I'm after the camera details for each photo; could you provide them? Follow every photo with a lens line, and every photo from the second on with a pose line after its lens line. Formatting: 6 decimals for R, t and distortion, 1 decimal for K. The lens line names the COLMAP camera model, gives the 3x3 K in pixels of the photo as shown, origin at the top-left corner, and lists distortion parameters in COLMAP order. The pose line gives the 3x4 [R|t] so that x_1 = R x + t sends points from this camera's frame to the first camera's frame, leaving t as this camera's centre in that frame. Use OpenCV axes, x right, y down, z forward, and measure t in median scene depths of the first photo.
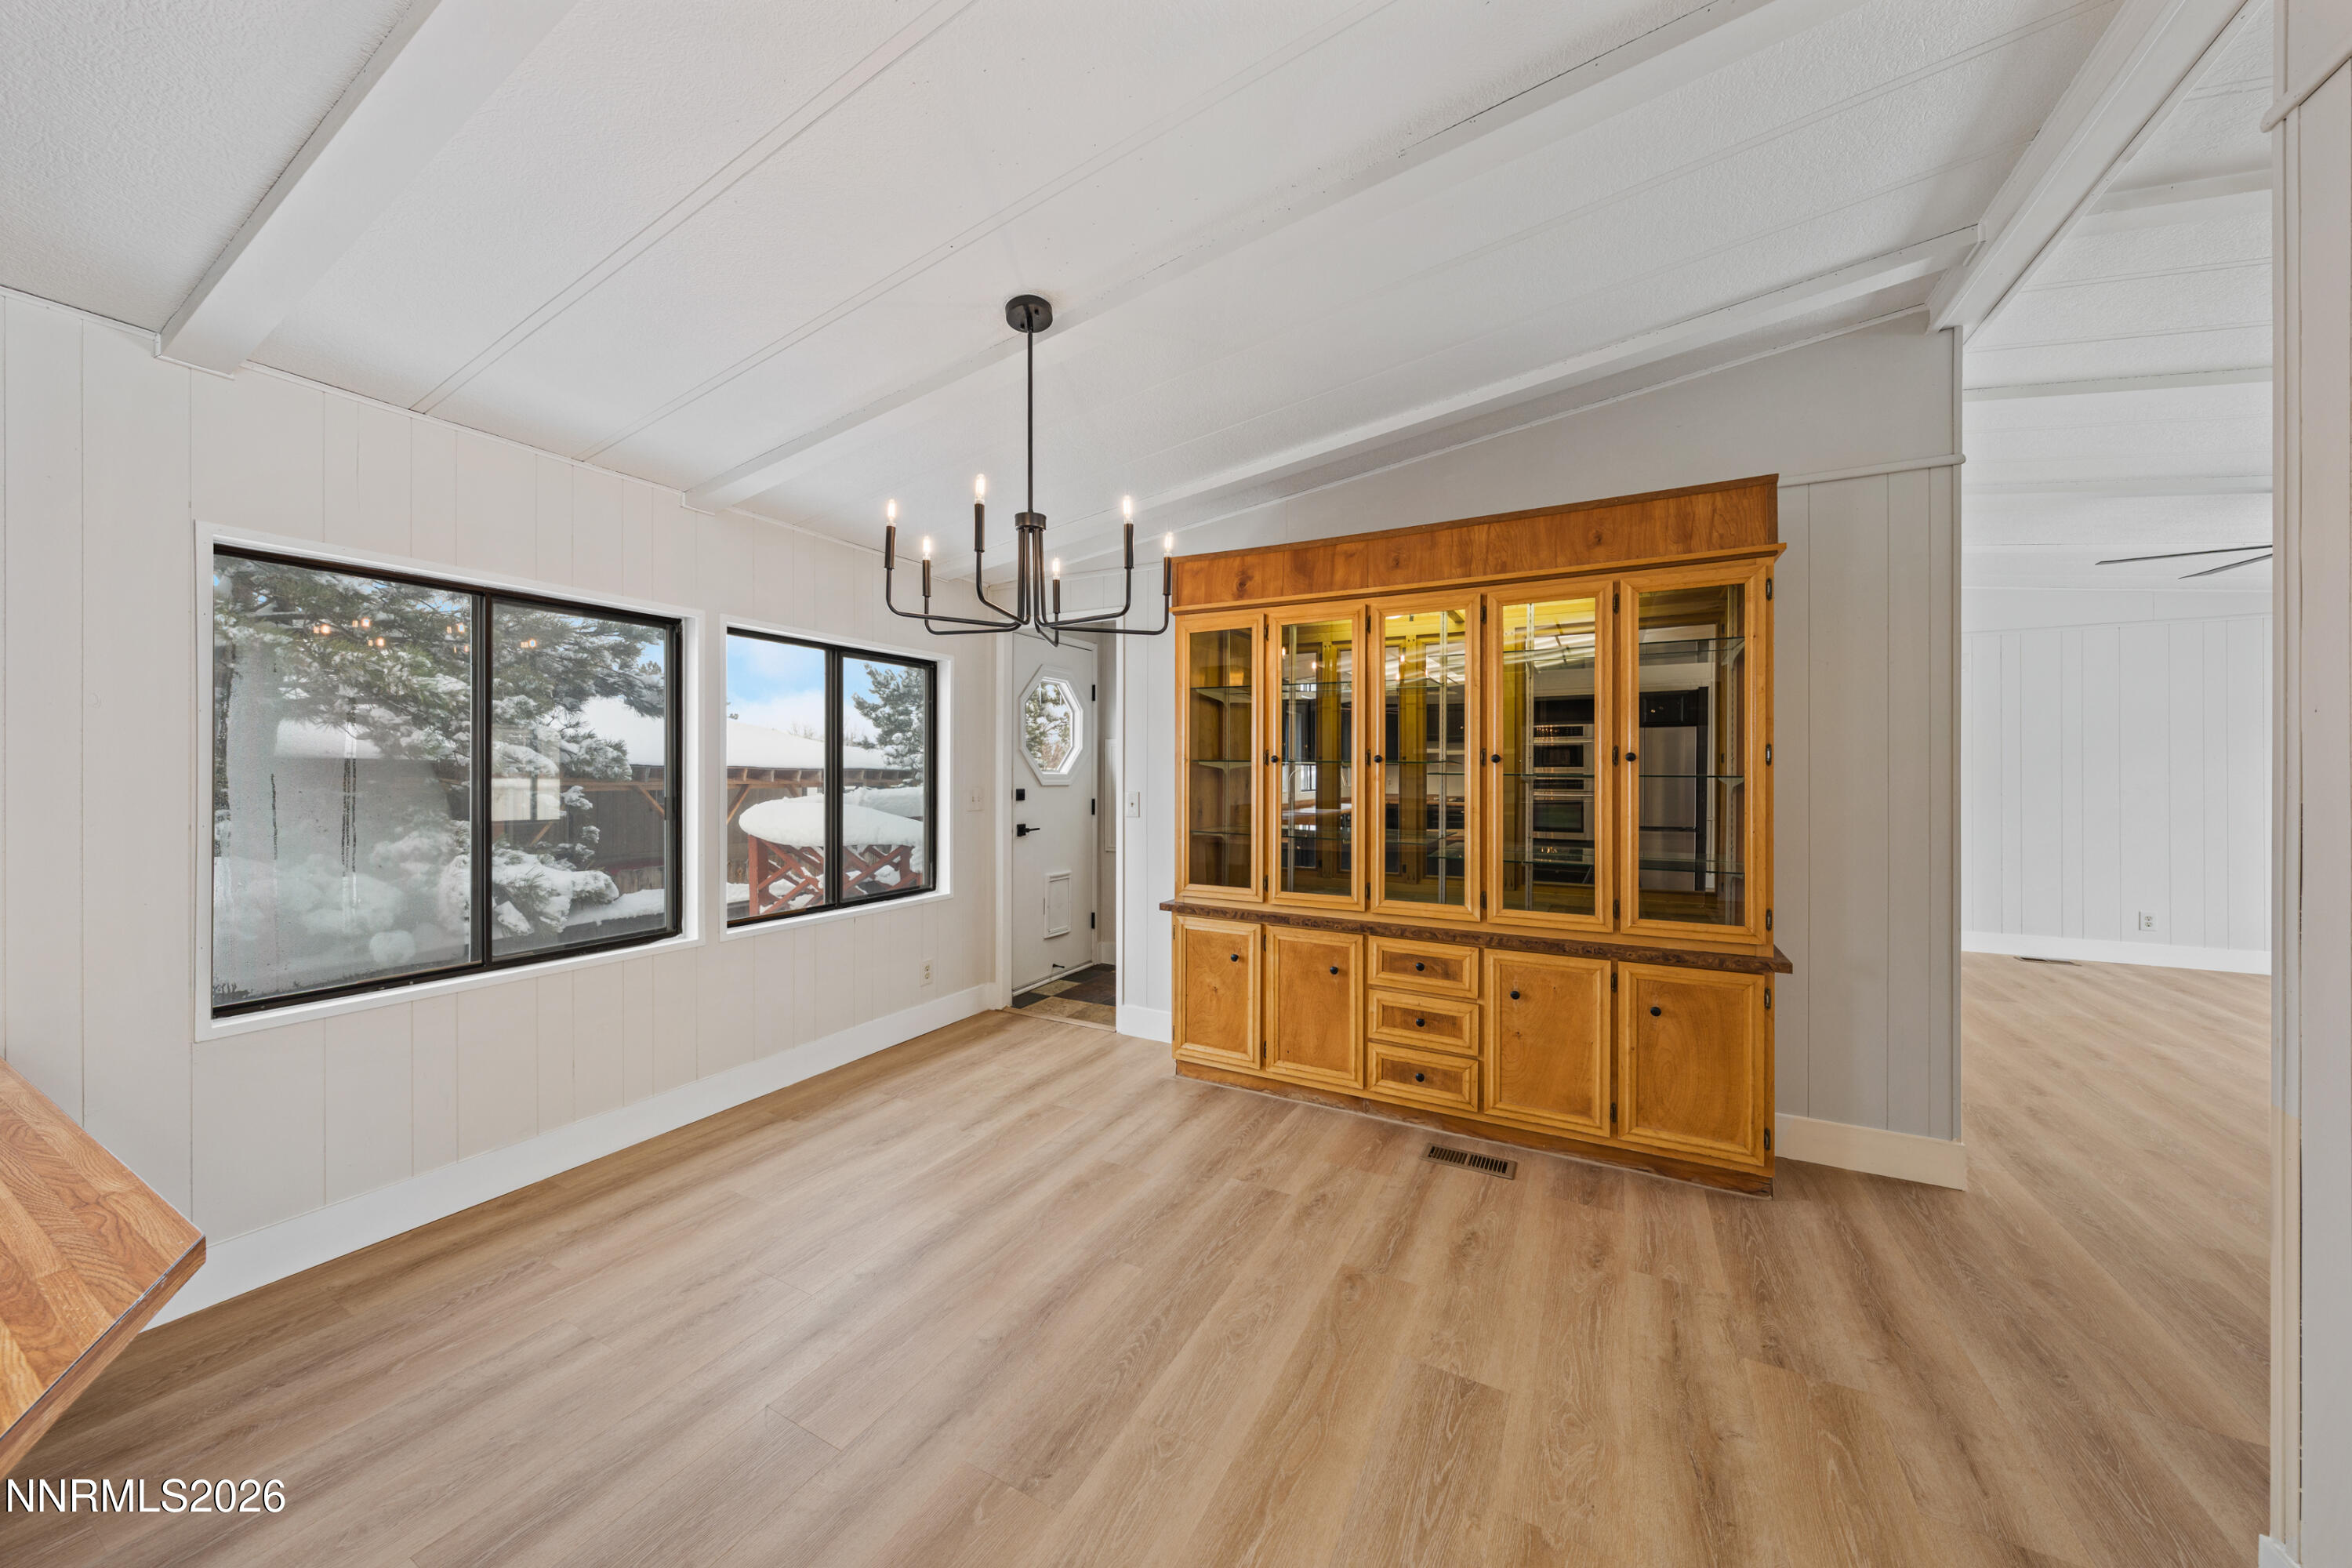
lens RADIAL K [[791.1, 0, 1164.5], [0, 791.1, 772.2], [0, 0, 1]] dist [-0.002716, -0.000138]
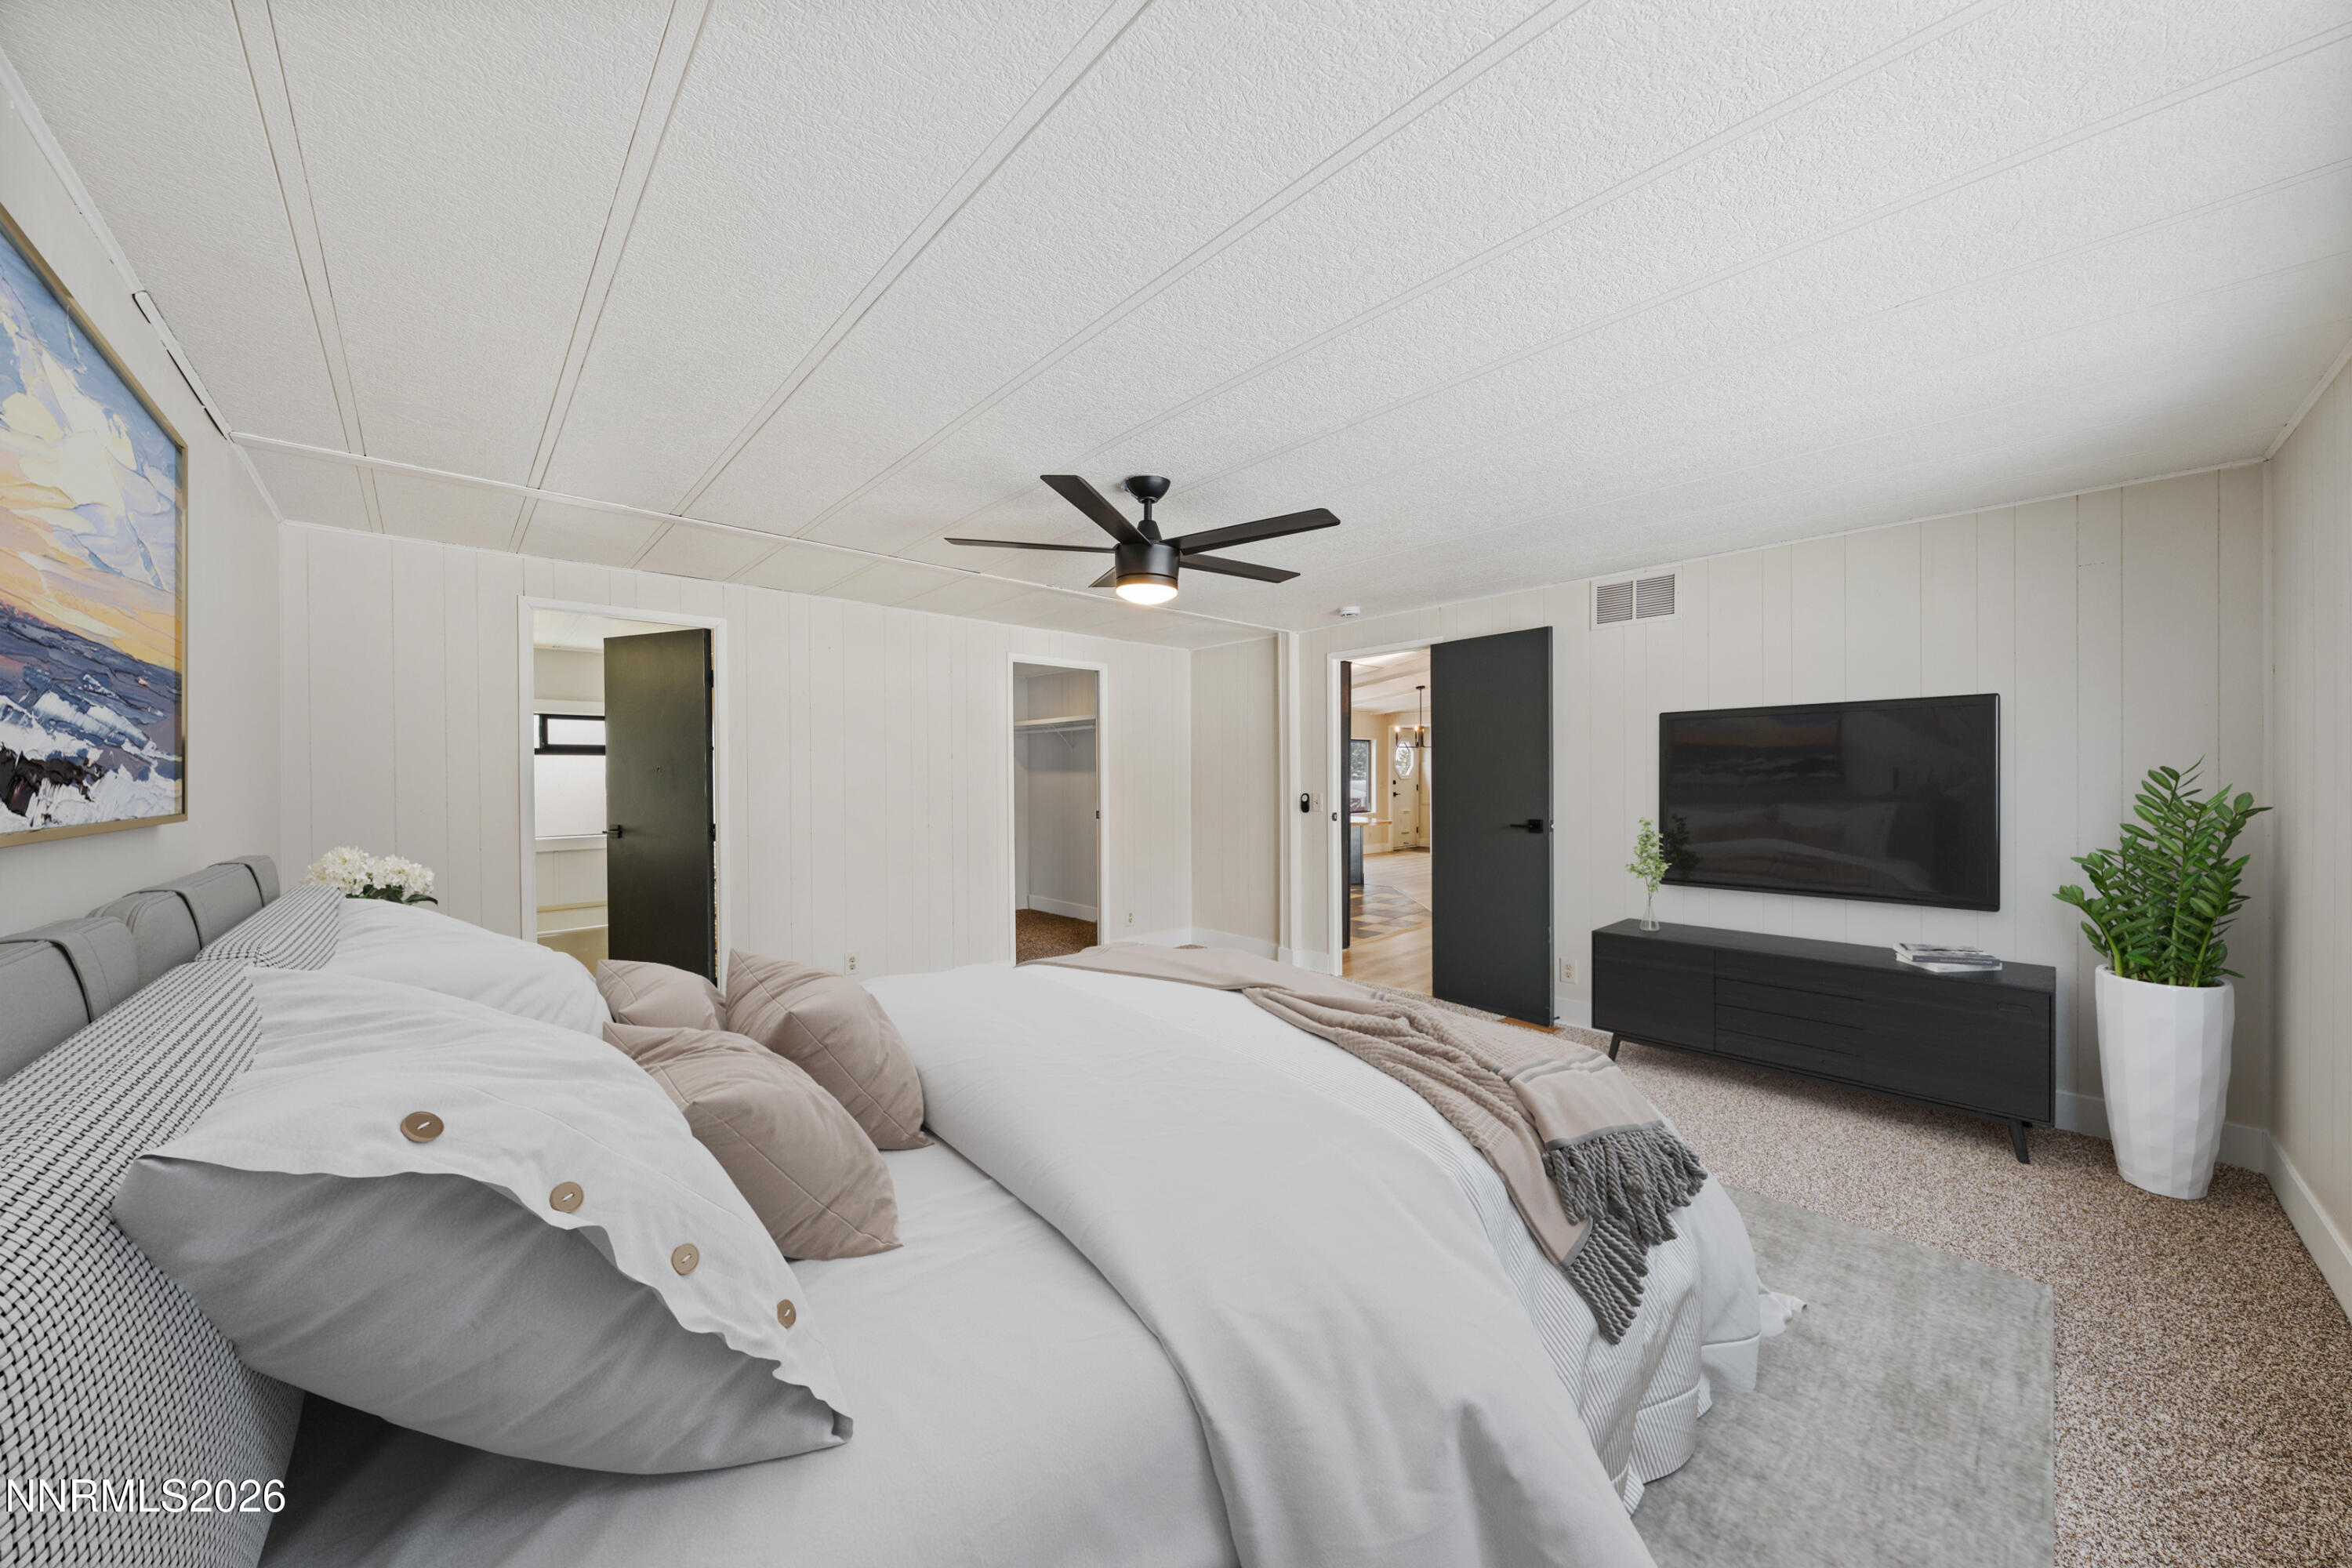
lens RADIAL K [[791.1, 0, 1177.3], [0, 791.1, 786.1], [0, 0, 1]] dist [-0.002716, -0.000138]
pose [[0.955021, -0.000065, -0.296539, -0.093360], [0.003007, 0.999951, 0.009465, 0.013297], [0.296523, -0.009931, 0.954974, -2.364088]]
